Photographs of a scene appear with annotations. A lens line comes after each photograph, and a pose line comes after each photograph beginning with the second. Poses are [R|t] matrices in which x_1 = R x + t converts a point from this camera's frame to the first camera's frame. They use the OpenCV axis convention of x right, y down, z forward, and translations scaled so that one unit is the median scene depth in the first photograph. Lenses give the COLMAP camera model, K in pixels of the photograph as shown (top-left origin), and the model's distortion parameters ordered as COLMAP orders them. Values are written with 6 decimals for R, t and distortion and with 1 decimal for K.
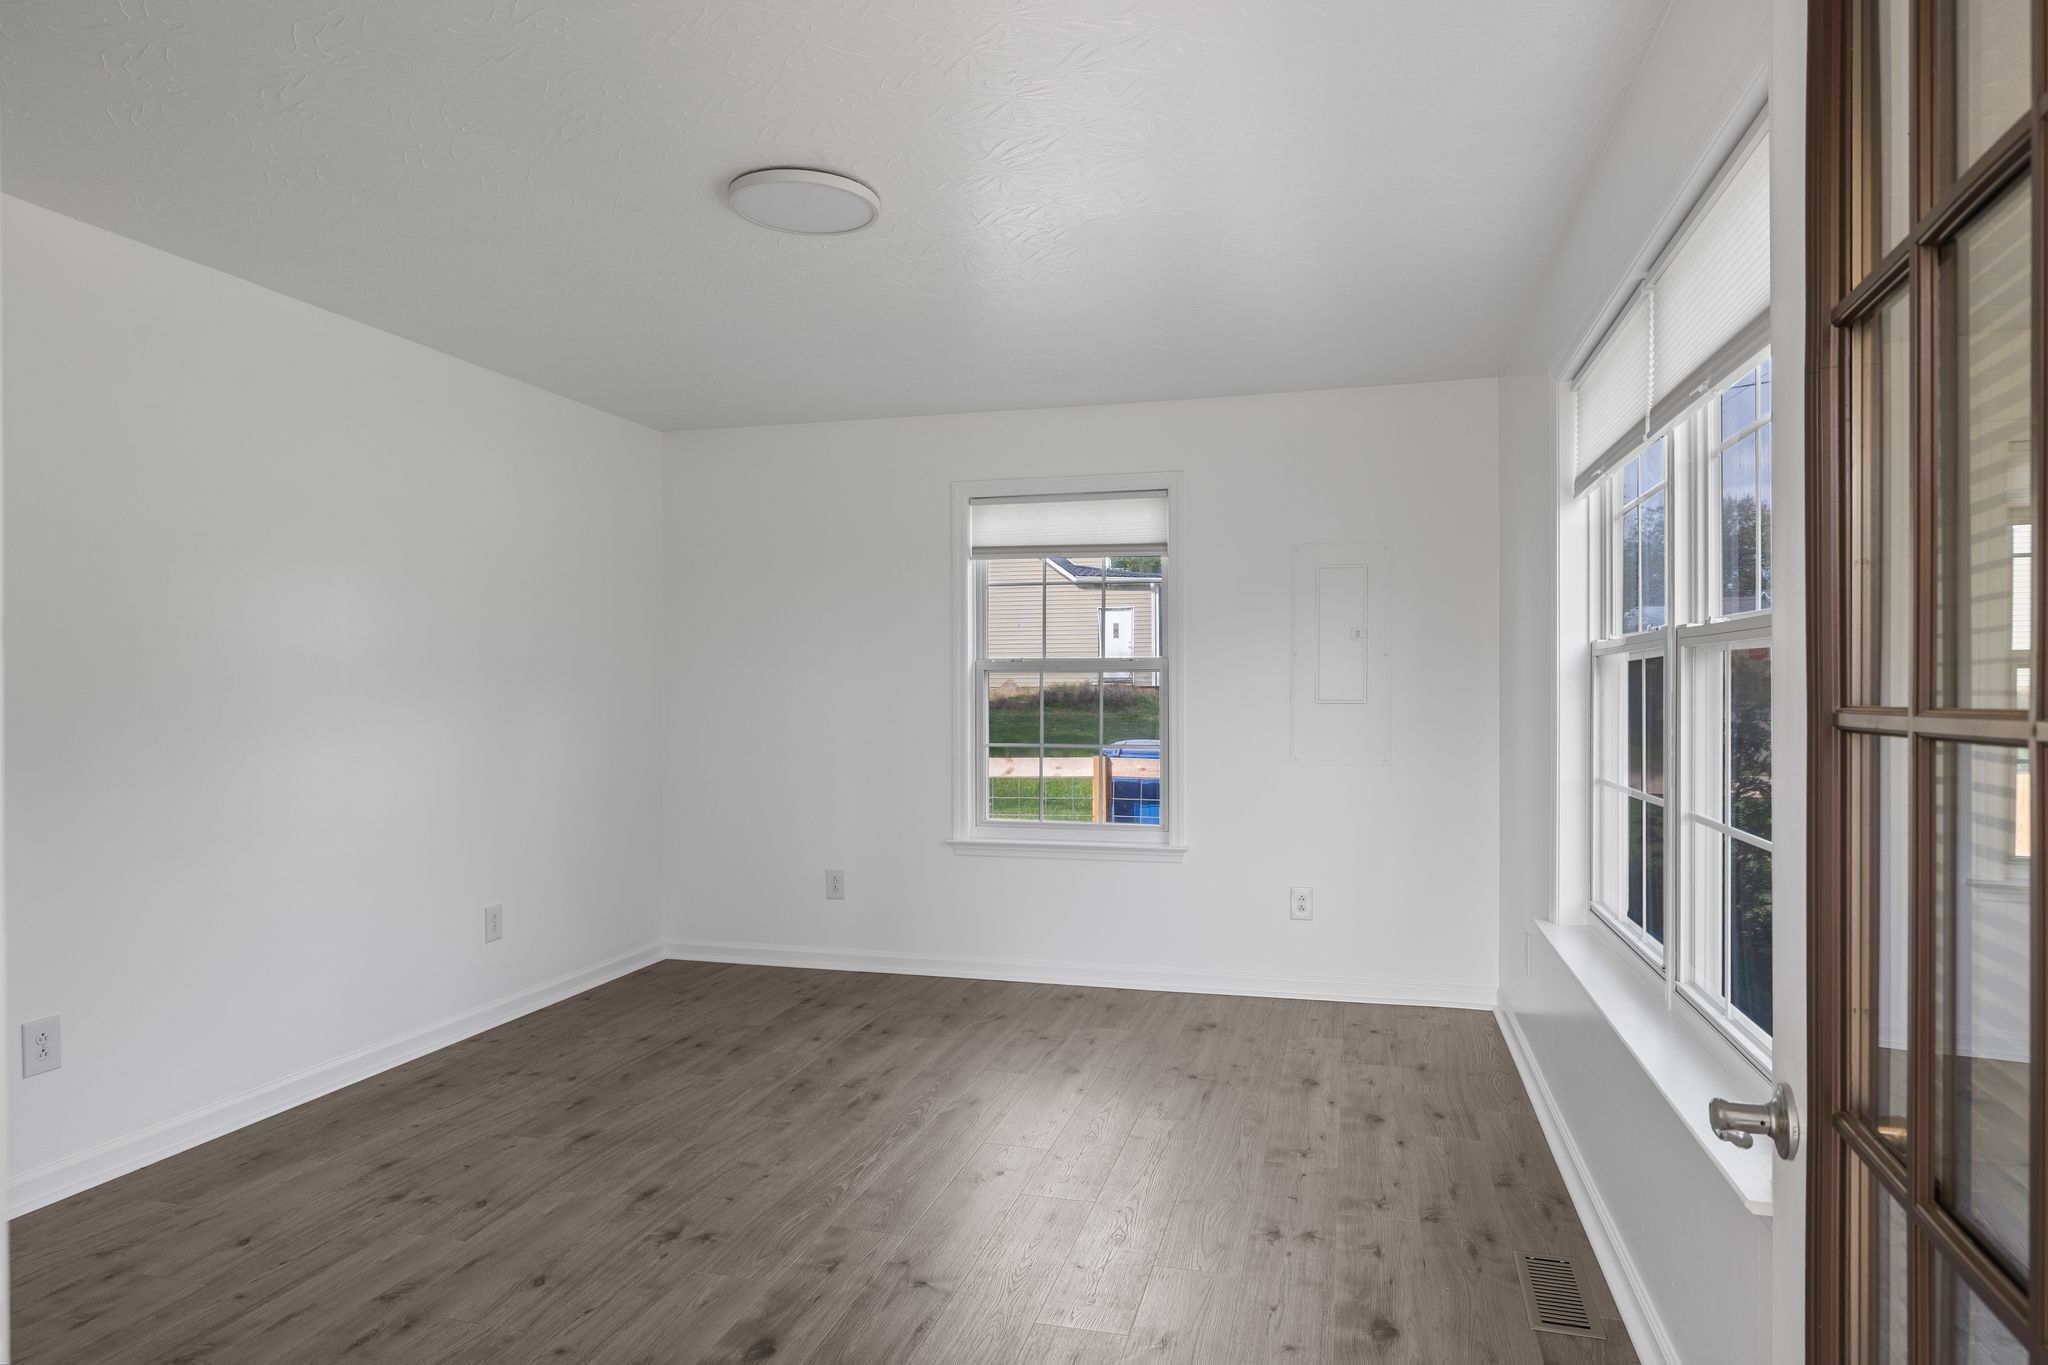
lens RADIAL K [[1088.6, 0, 1024.0], [0, 1088.6, 682.5], [0, 0, 1]] dist [-0.001687, -0.000084]
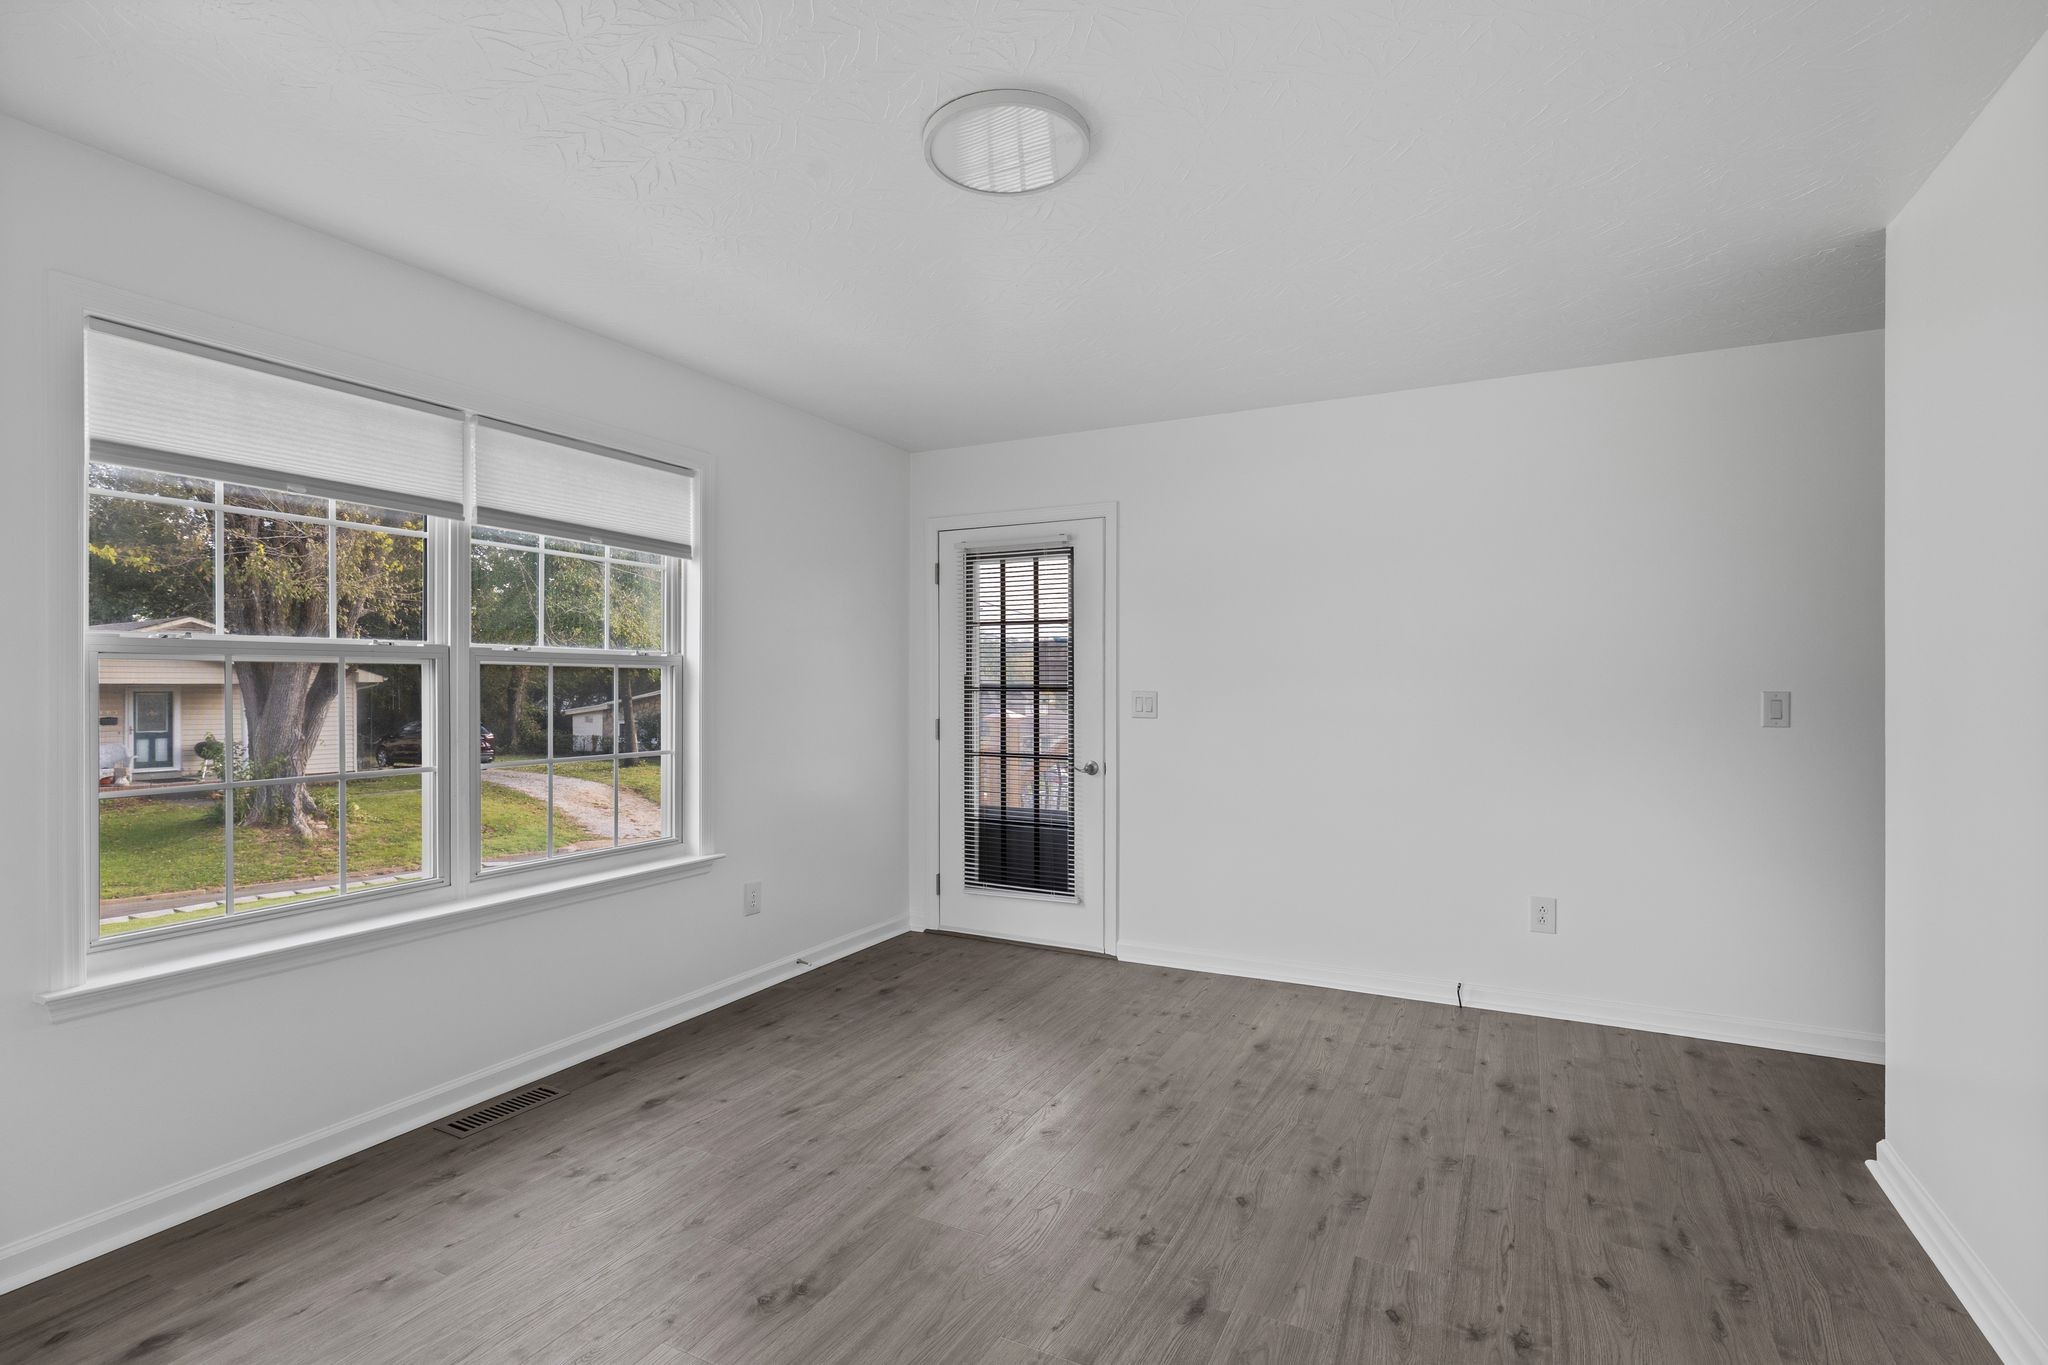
lens RADIAL K [[985.1, 0, 1024.0], [0, 985.1, 682.5], [0, 0, 1]] dist [-0.001060, -0.000296]
pose [[-0.973119, 0.000942, 0.230300, -0.420169], [0.000142, 0.999994, -0.003488, 0.006041], [-0.230302, -0.003362, -0.973113, 1.879526]]
